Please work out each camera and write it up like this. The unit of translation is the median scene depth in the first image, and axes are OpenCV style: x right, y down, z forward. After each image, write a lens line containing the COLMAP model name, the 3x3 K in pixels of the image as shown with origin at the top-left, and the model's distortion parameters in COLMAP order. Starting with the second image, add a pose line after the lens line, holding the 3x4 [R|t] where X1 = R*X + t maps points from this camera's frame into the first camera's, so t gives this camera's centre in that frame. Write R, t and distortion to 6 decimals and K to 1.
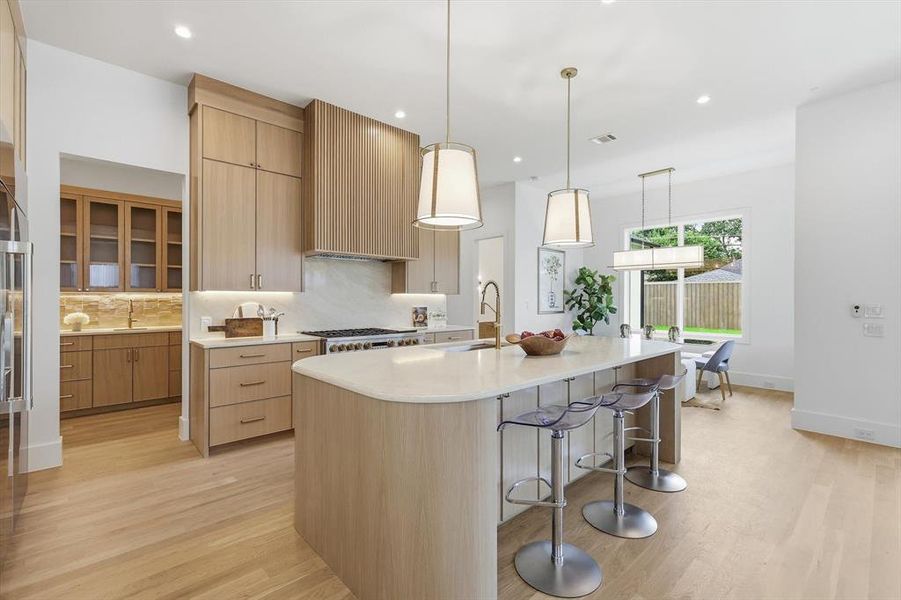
lens RADIAL K [[402.2, 0, 452.3], [0, 402.2, 295.6], [0, 0, 1]] dist [0.001786, 0.000026]
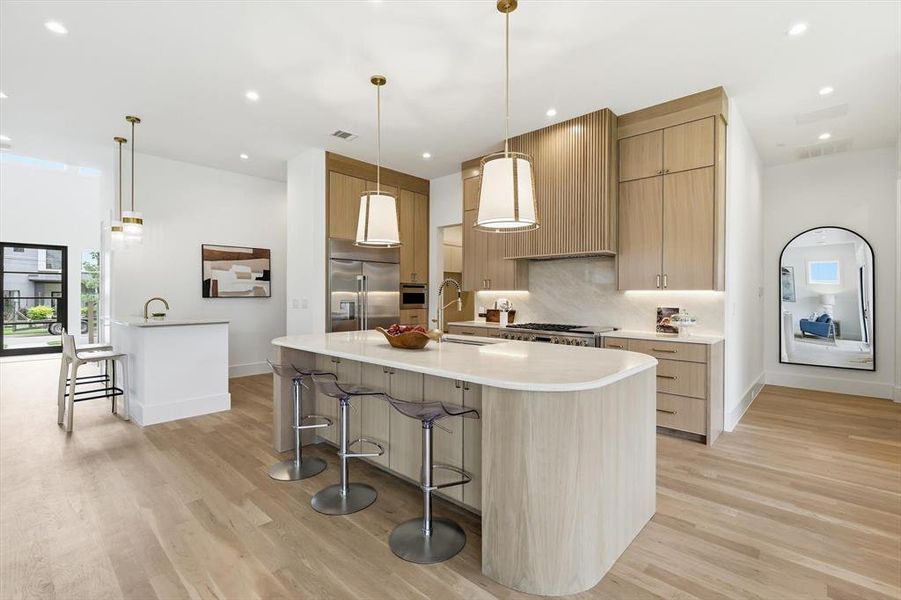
lens RADIAL K [[402.2, 0, 452.3], [0, 402.2, 295.6], [0, 0, 1]] dist [0.001786, 0.000026]
pose [[0.078890, -0.002117, -0.996881, 0.715187], [0.001591, 0.999997, -0.001998, 0.006615], [0.996882, -0.001429, 0.078893, 0.569824]]
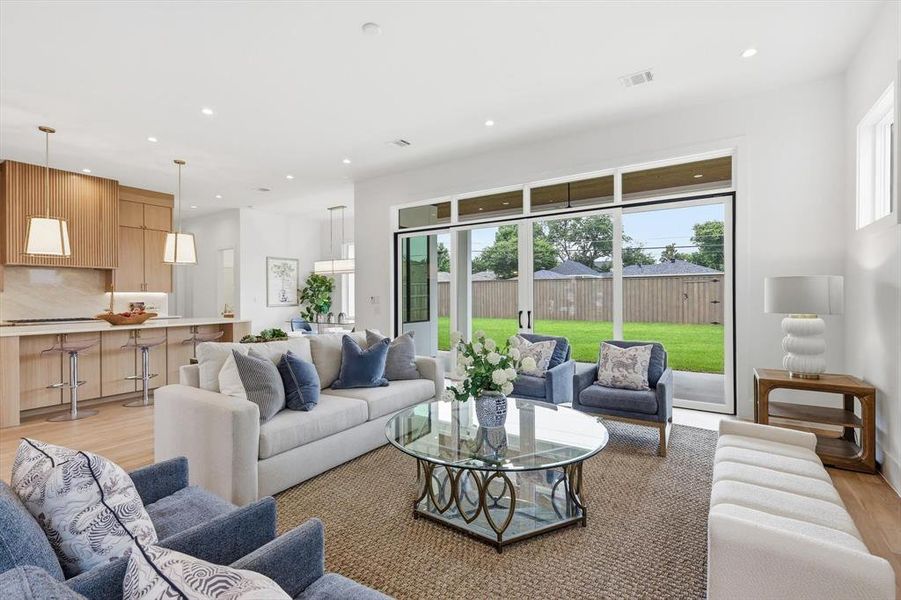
lens RADIAL K [[409.1, 0, 452.5], [0, 409.1, 294.8], [0, 0, 1]] dist [0.004205, 0.000804]
pose [[0.968752, -0.010942, 0.247788, 0.661460], [0.010321, 0.999939, 0.003807, 0.009986], [-0.247815, -0.001131, 0.968807, -0.661278]]
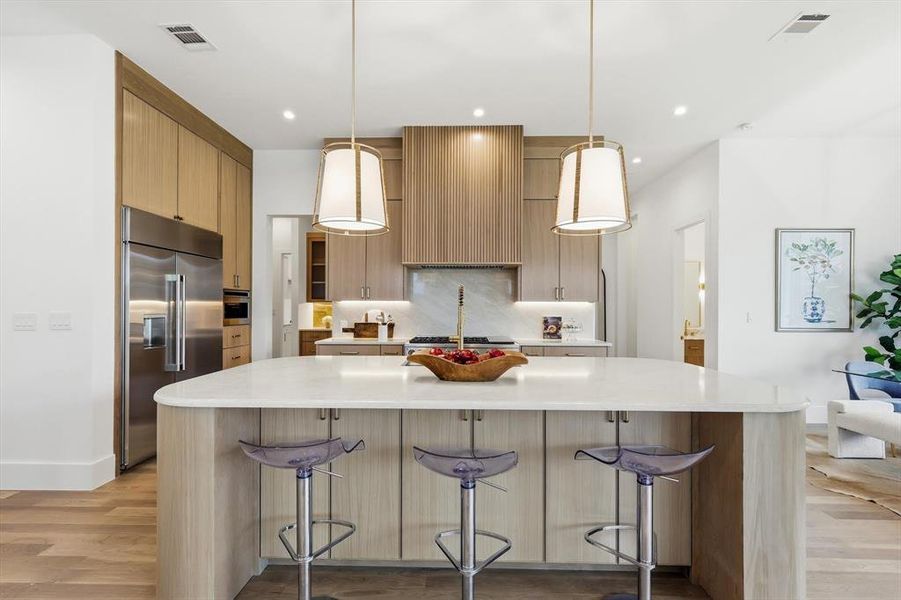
lens RADIAL K [[395.2, 0, 452.0], [0, 395.2, 305.0], [0, 0, 1]] dist [0.003163, 0.000076]
pose [[0.717018, -0.003241, -0.697047, 0.397479], [0.003091, 0.999994, -0.001469, 0.003506], [0.697048, -0.001101, 0.717023, 0.244925]]
